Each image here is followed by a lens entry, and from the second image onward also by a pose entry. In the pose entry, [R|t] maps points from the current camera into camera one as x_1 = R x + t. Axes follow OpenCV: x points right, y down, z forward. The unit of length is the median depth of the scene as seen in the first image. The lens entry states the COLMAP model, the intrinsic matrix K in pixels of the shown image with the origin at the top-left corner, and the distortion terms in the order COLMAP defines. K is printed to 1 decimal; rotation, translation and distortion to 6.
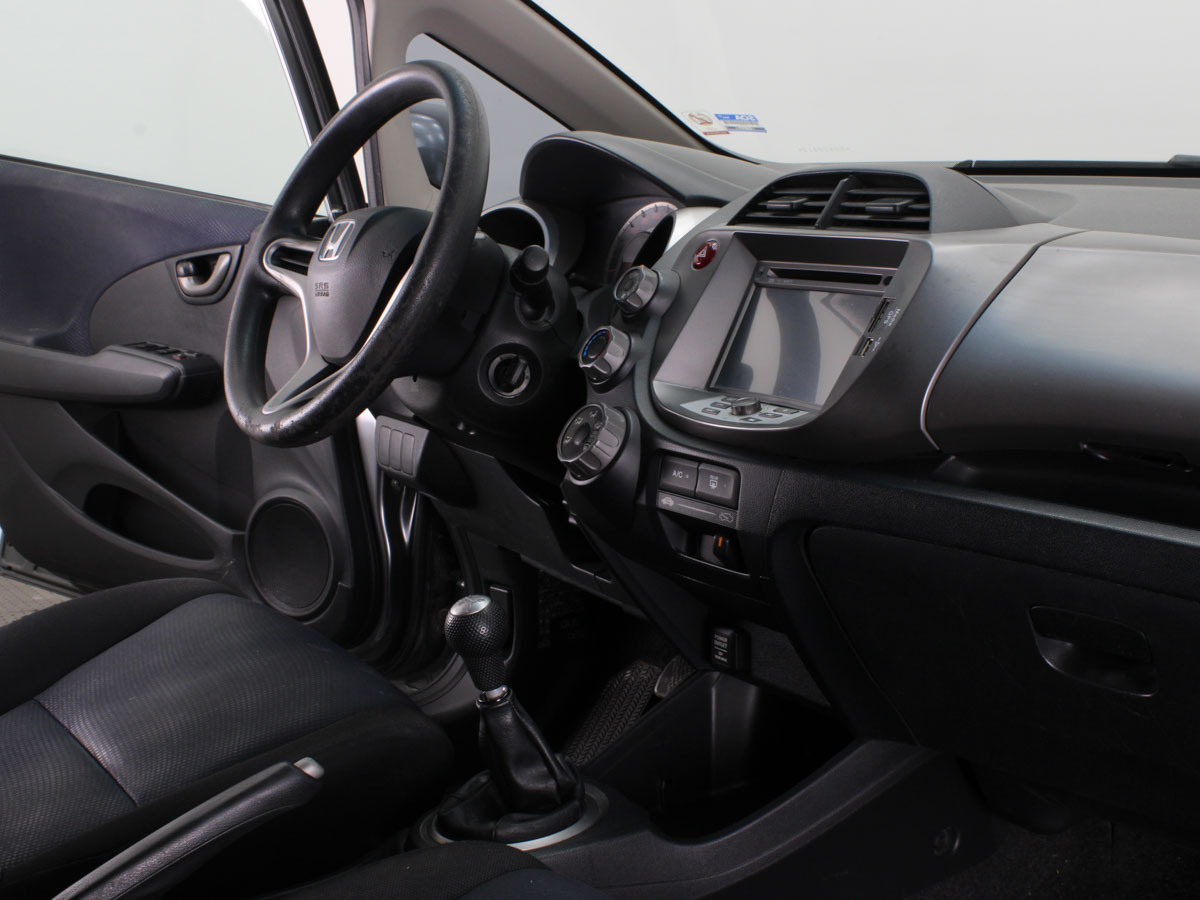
lens RADIAL K [[1540.3, 0, 600.0], [0, 1540.3, 450.0], [0, 0, 1]] dist [-0.106050, 0.061604]
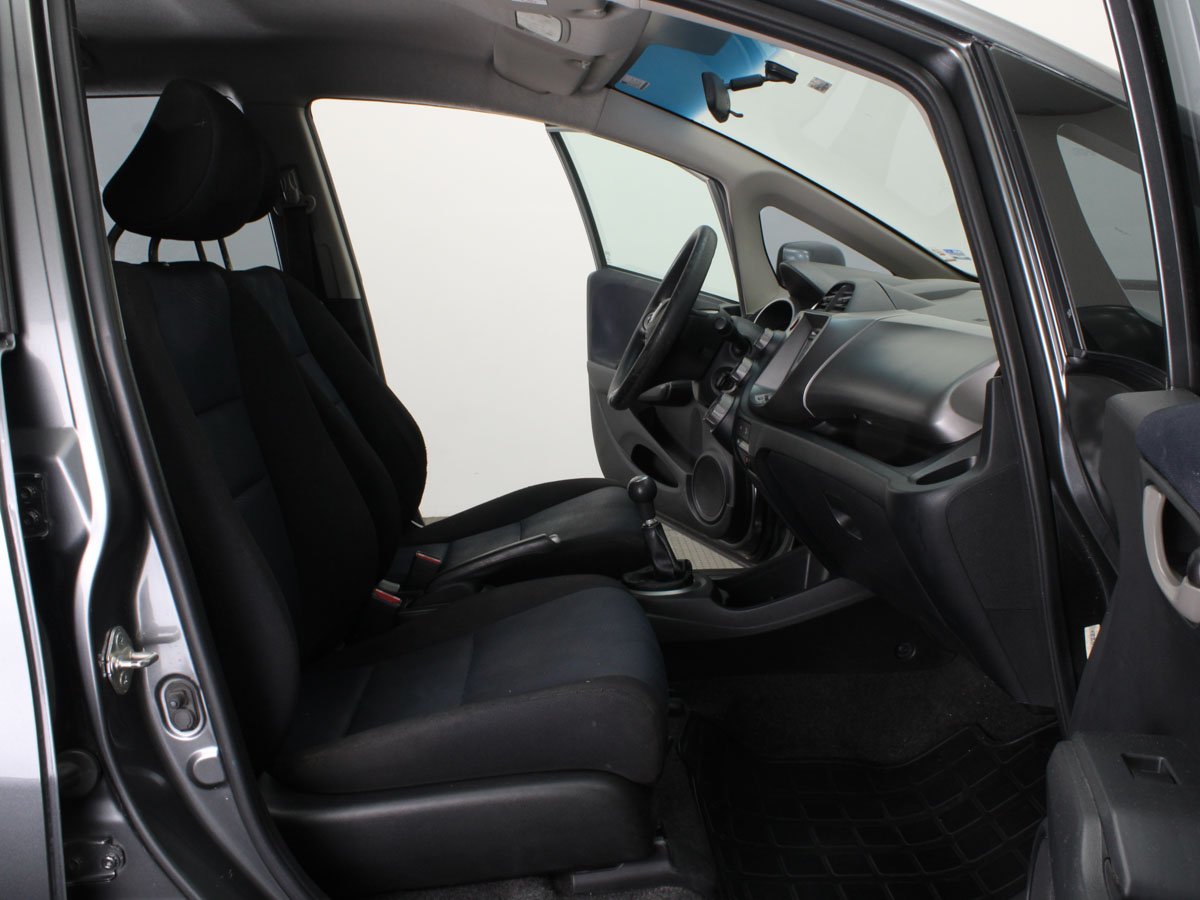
lens RADIAL K [[1116.0, 0, 600.0], [0, 1116.0, 450.0], [0, 0, 1]] dist [-0.170295, 0.142358]
pose [[0.848511, 0.083532, -0.522543, 0.606176], [-0.097438, 0.995241, 0.000874, 0.056524], [0.520130, 0.050174, 0.852612, -0.328073]]
